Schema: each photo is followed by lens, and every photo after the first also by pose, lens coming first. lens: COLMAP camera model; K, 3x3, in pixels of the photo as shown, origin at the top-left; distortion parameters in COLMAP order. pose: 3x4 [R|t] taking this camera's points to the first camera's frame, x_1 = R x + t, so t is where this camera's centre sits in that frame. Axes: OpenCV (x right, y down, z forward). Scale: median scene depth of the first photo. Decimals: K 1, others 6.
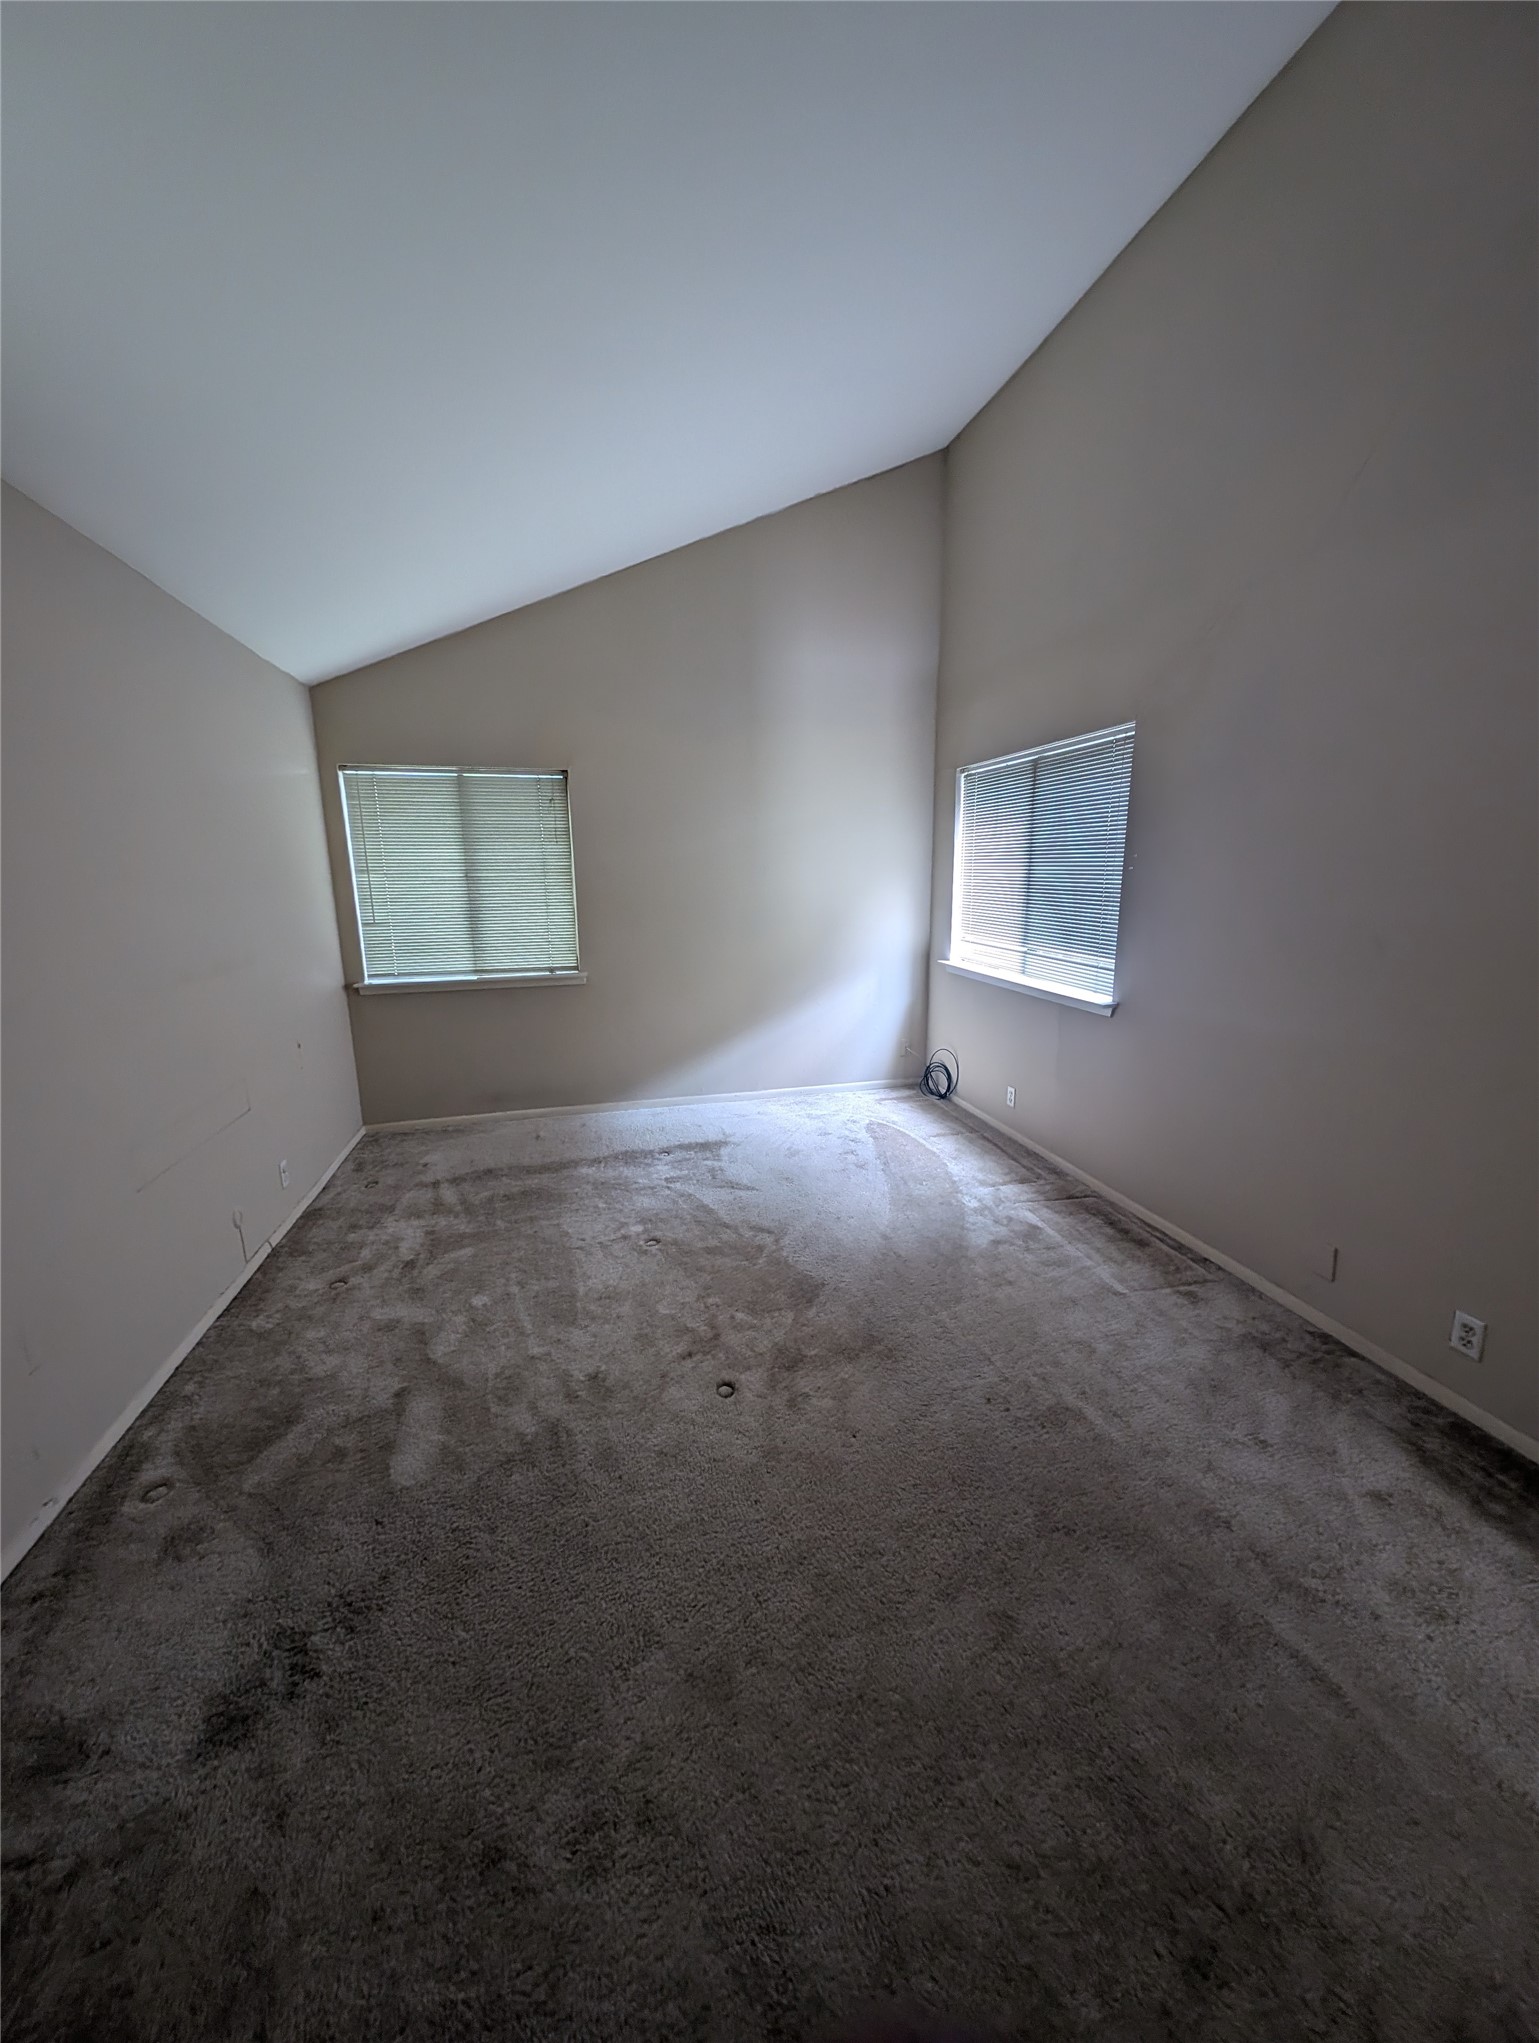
lens RADIAL K [[751.3, 0, 769.5], [0, 751.3, 1021.5], [0, 0, 1]] dist [0.018065, 0.000178]
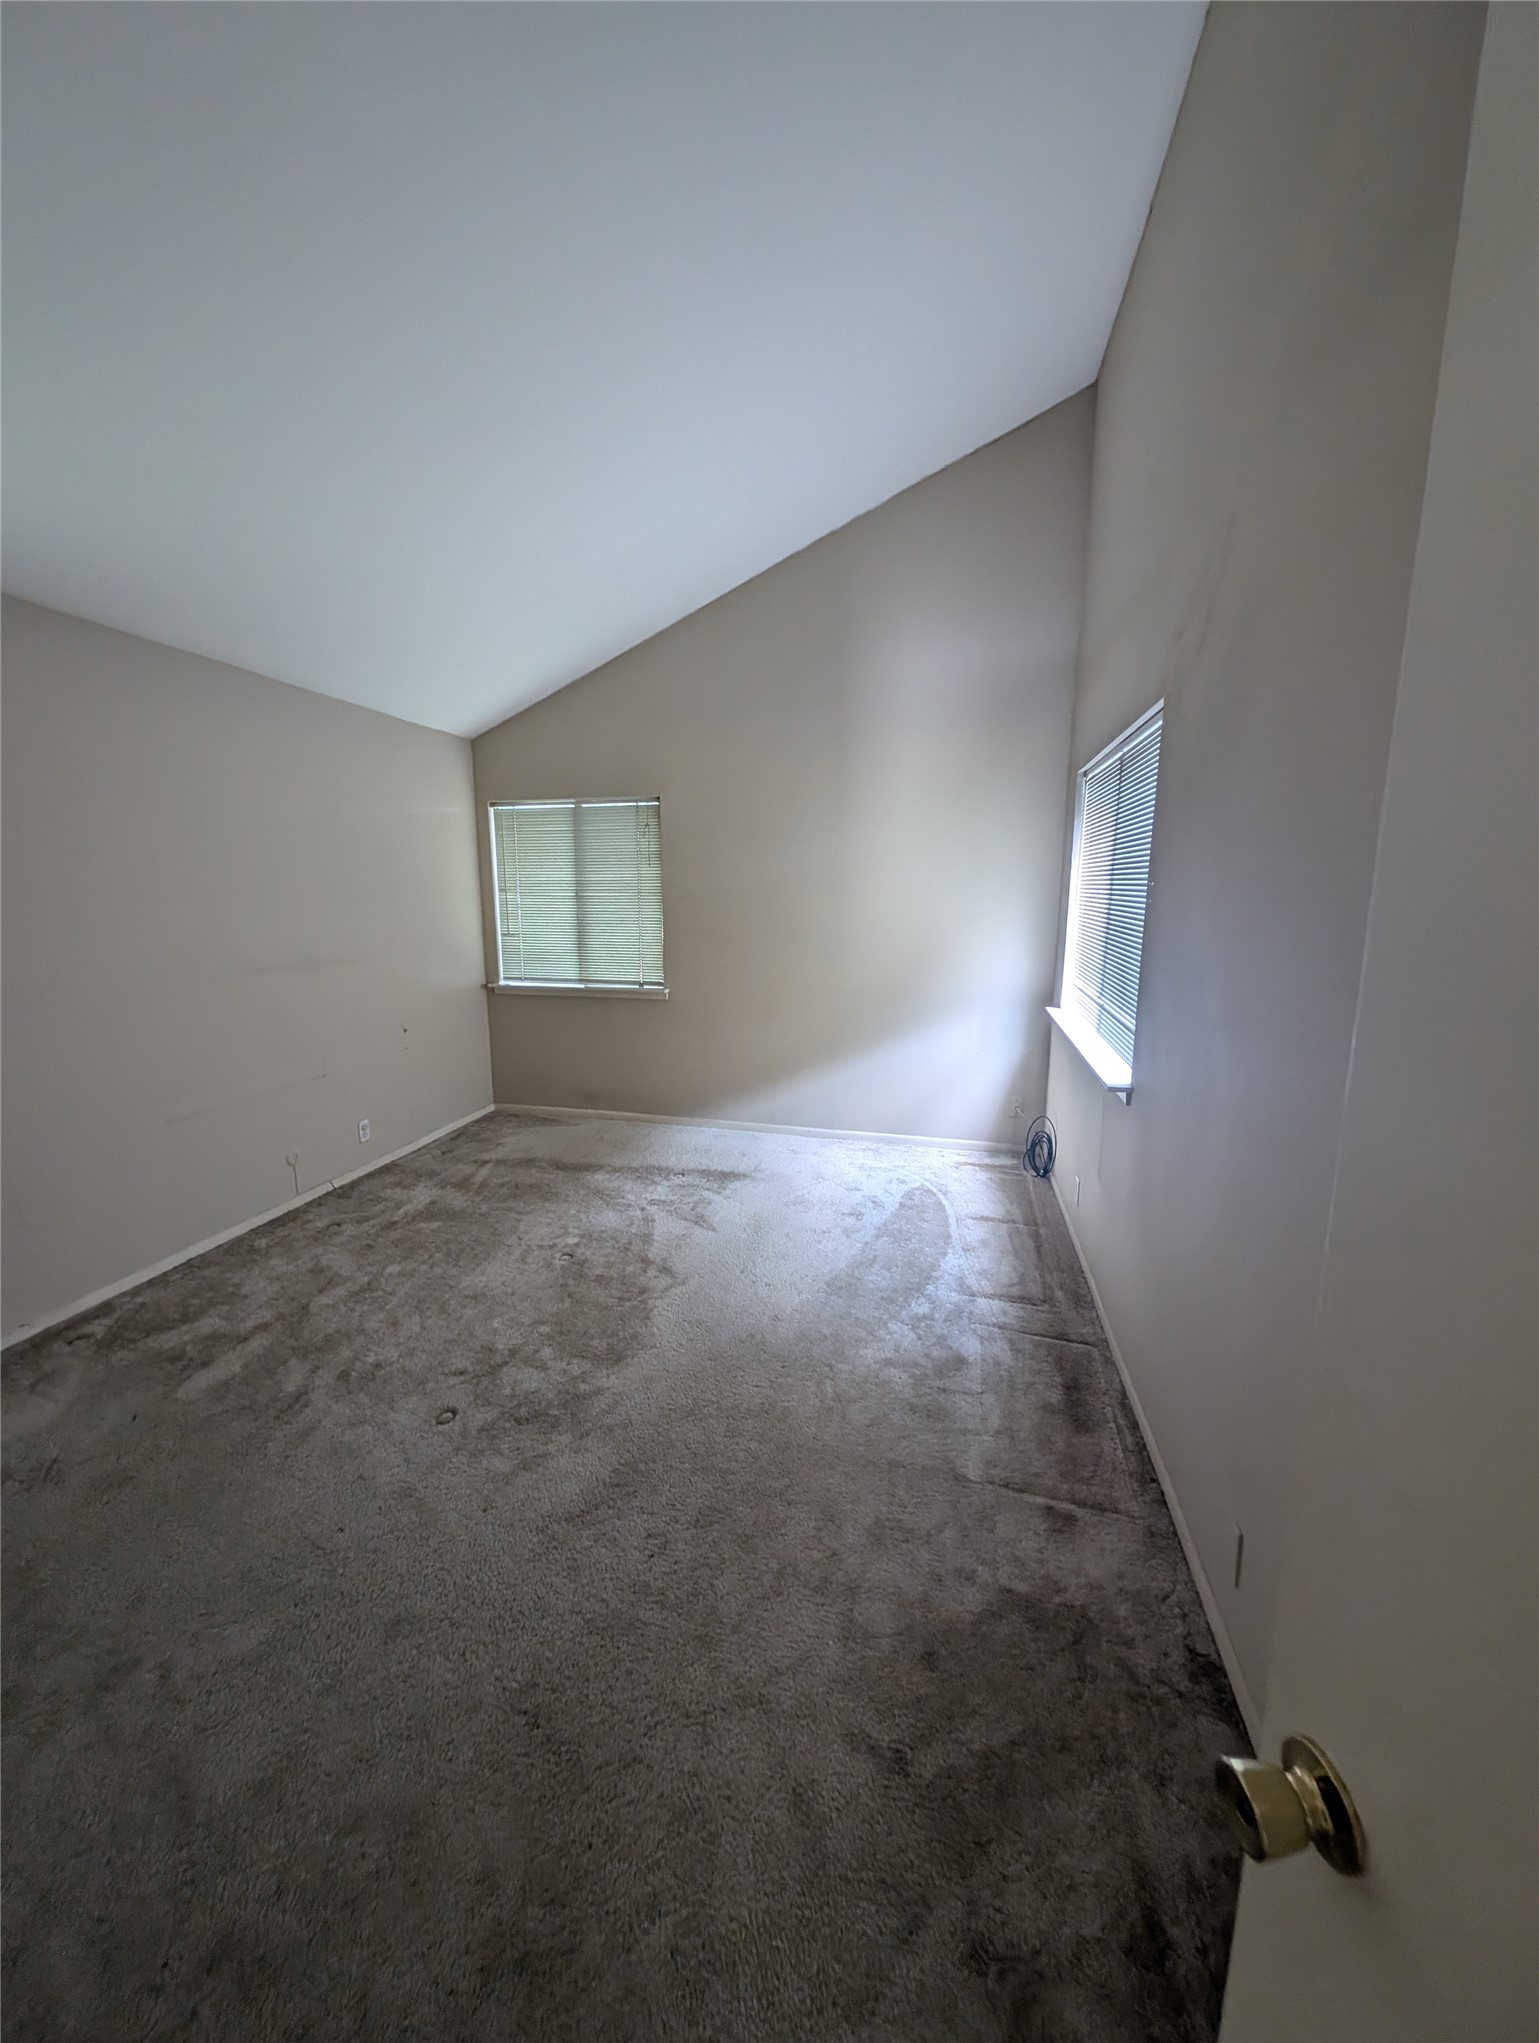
lens RADIAL K [[748.8, 0, 769.5], [0, 748.8, 1021.5], [0, 0, 1]] dist [0.006500, -0.000305]
pose [[0.876003, 0.096123, -0.472630, 0.409545], [-0.105693, 0.994379, 0.006338, -0.045827], [0.470582, 0.044402, 0.881238, 0.169874]]
